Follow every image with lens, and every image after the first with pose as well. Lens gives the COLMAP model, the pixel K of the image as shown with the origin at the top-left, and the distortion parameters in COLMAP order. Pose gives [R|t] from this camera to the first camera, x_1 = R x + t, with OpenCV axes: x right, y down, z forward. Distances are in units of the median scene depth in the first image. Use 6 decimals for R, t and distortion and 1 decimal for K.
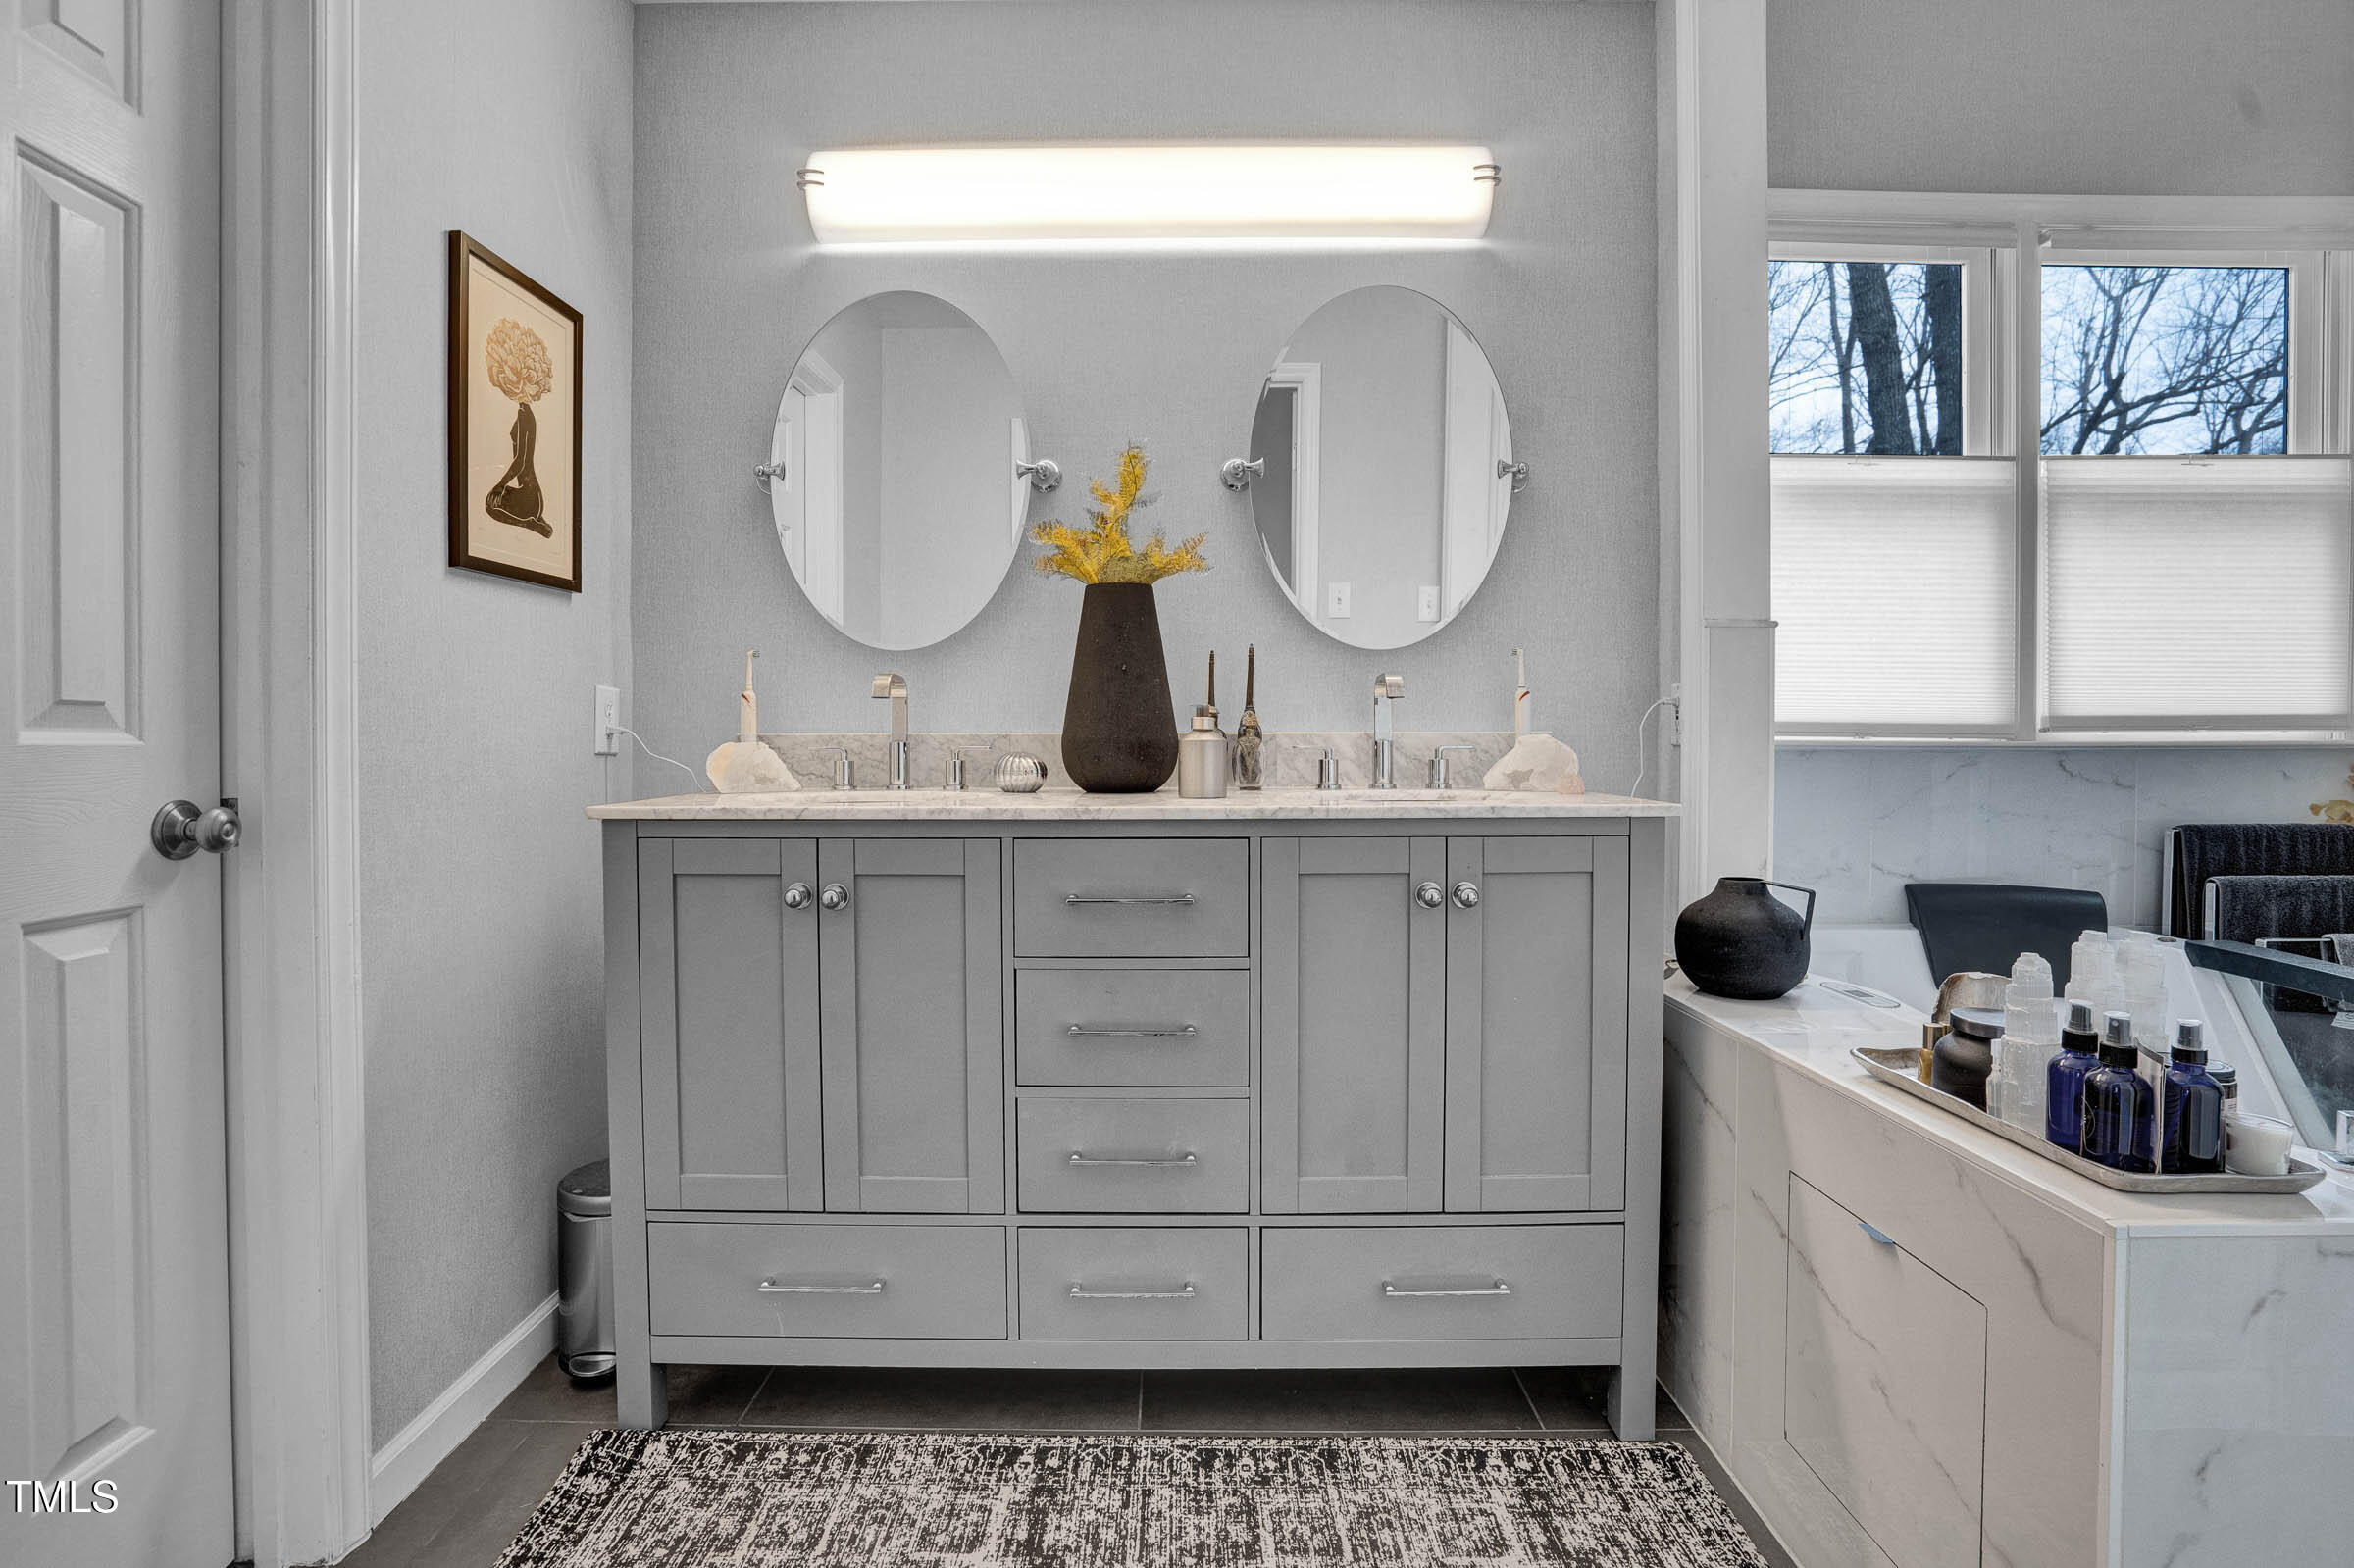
lens RADIAL K [[1126.0, 0, 1177.0], [0, 1126.0, 784.0], [0, 0, 1]] dist [-0.061386, 0.029220]
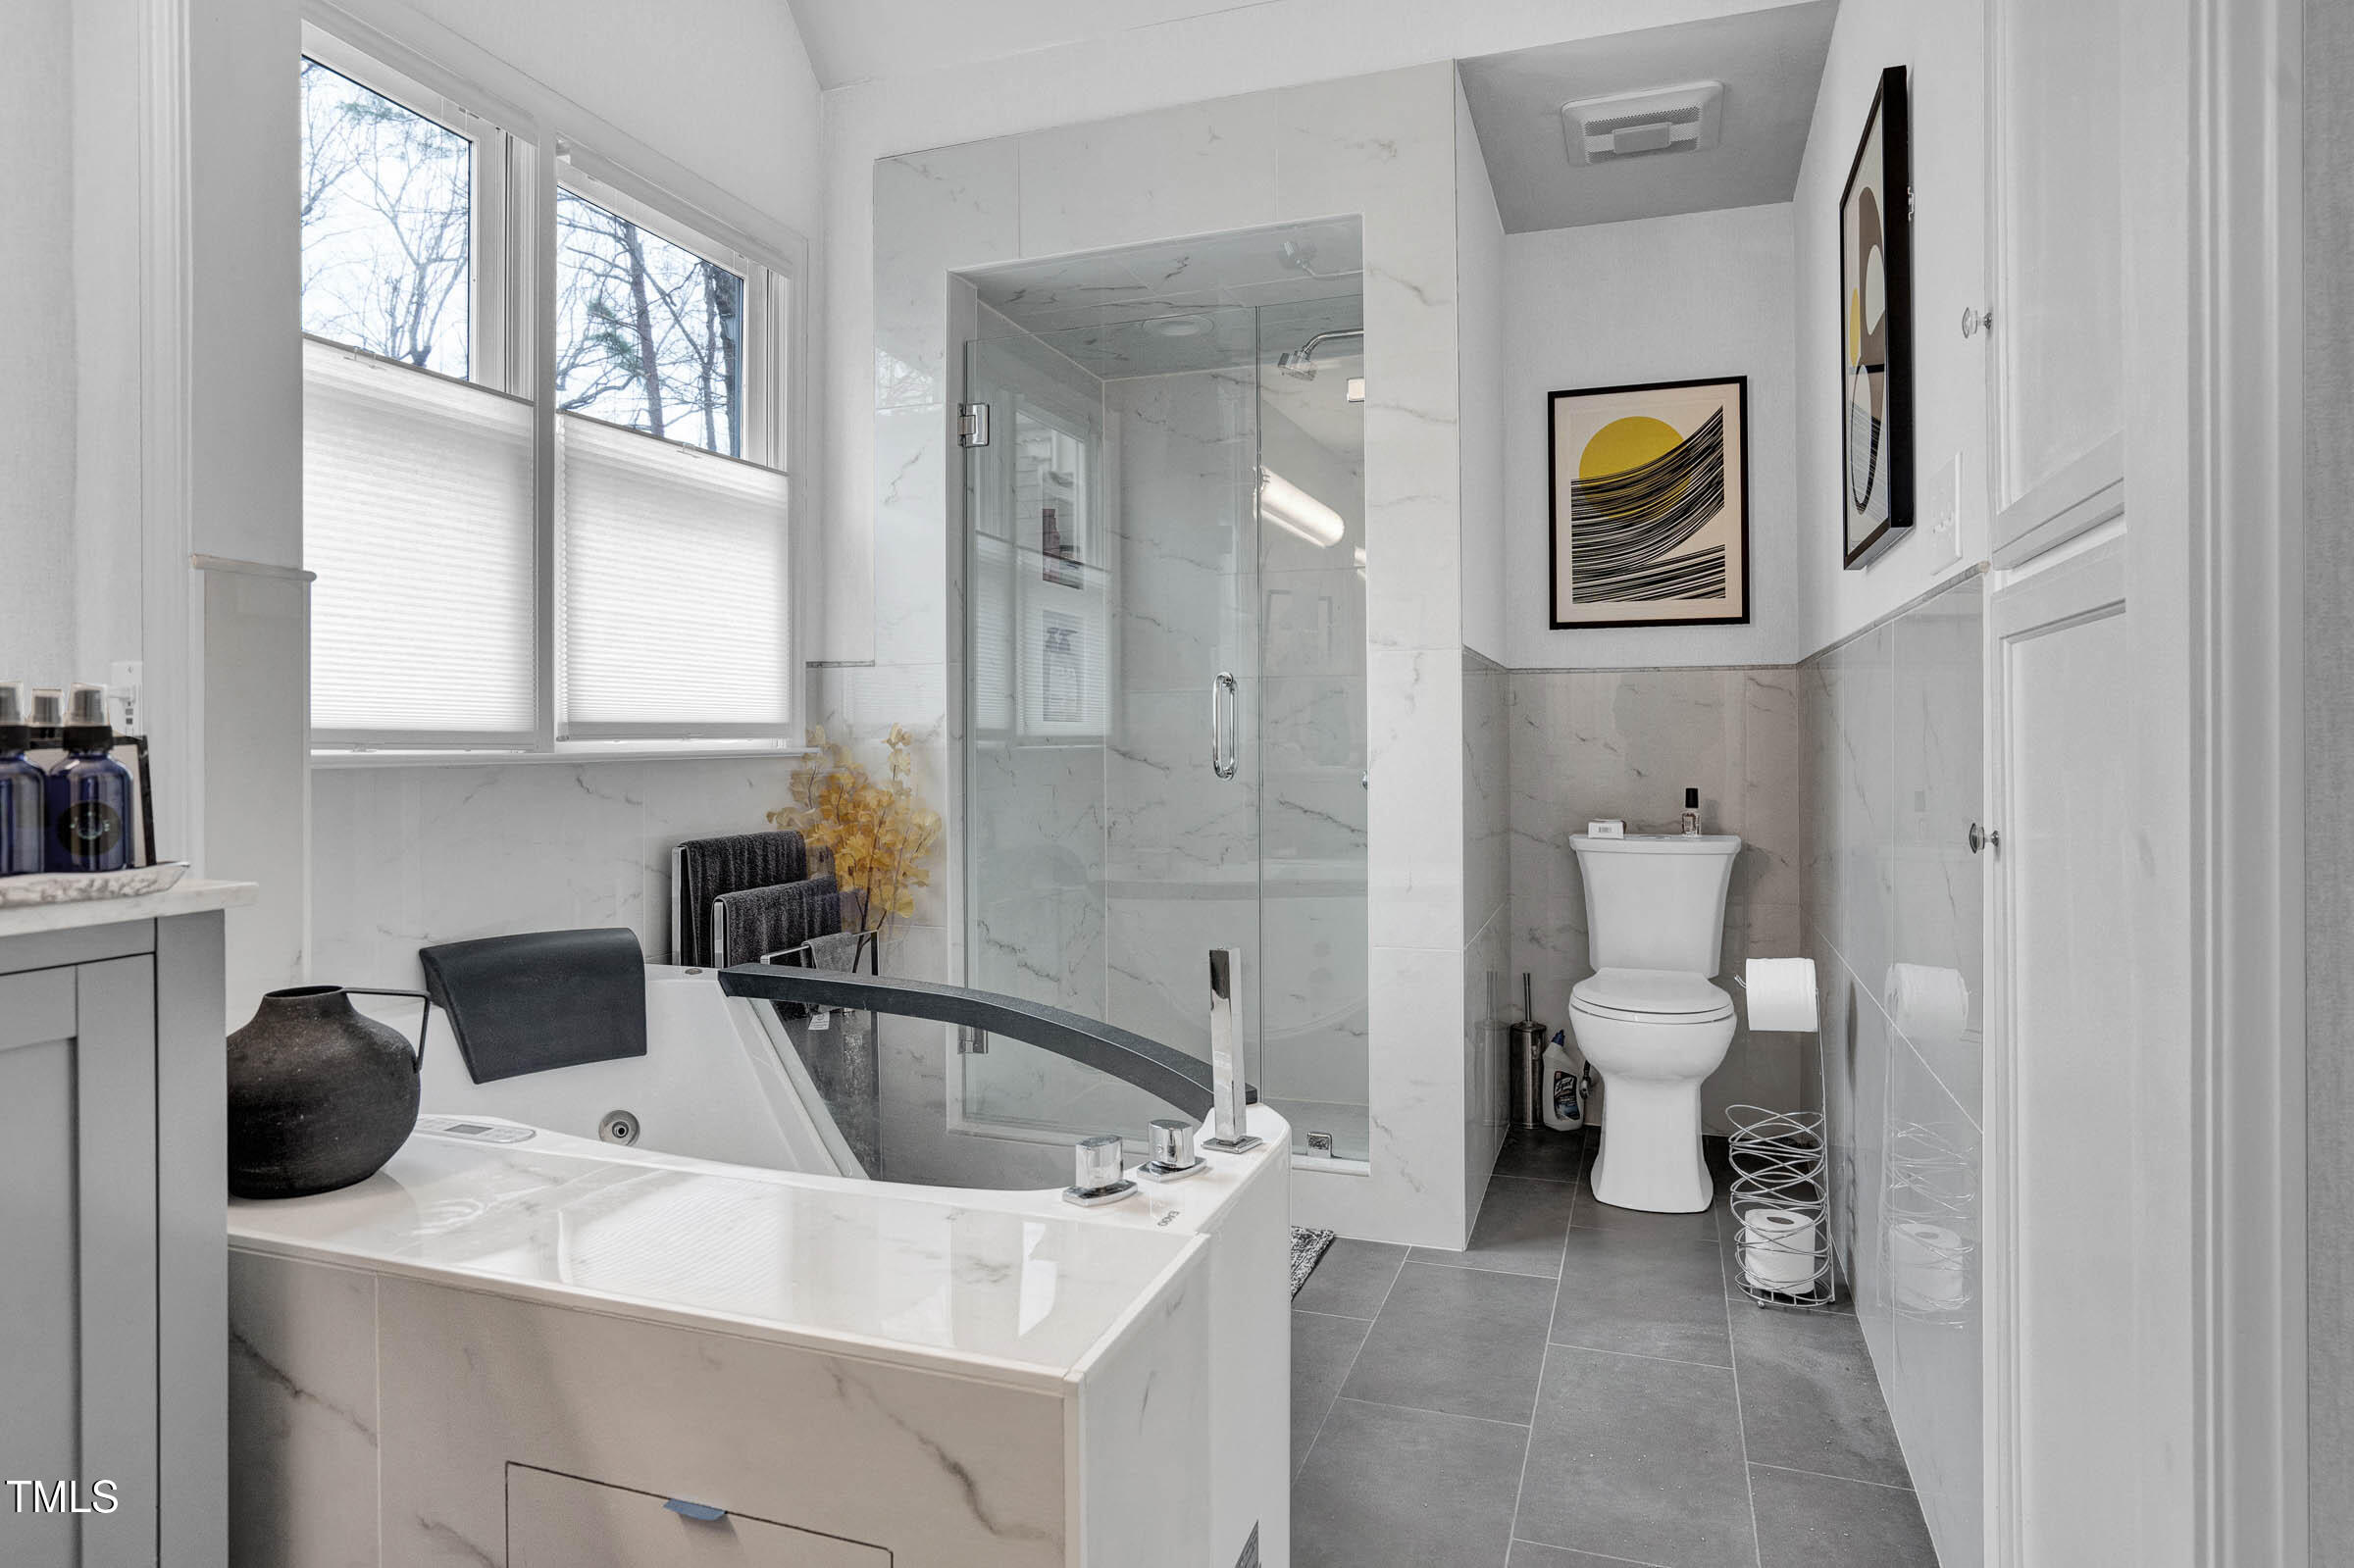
lens RADIAL K [[1370.9, 0, 1172.0], [0, 1370.9, 732.3], [0, 0, 1]] dist [-0.024651, 0.000739]
pose [[0.341490, 0.003123, 0.939880, -0.018234], [0.041553, 0.998967, -0.018417, -0.016728], [-0.938966, 0.045344, 0.341007, 0.226456]]
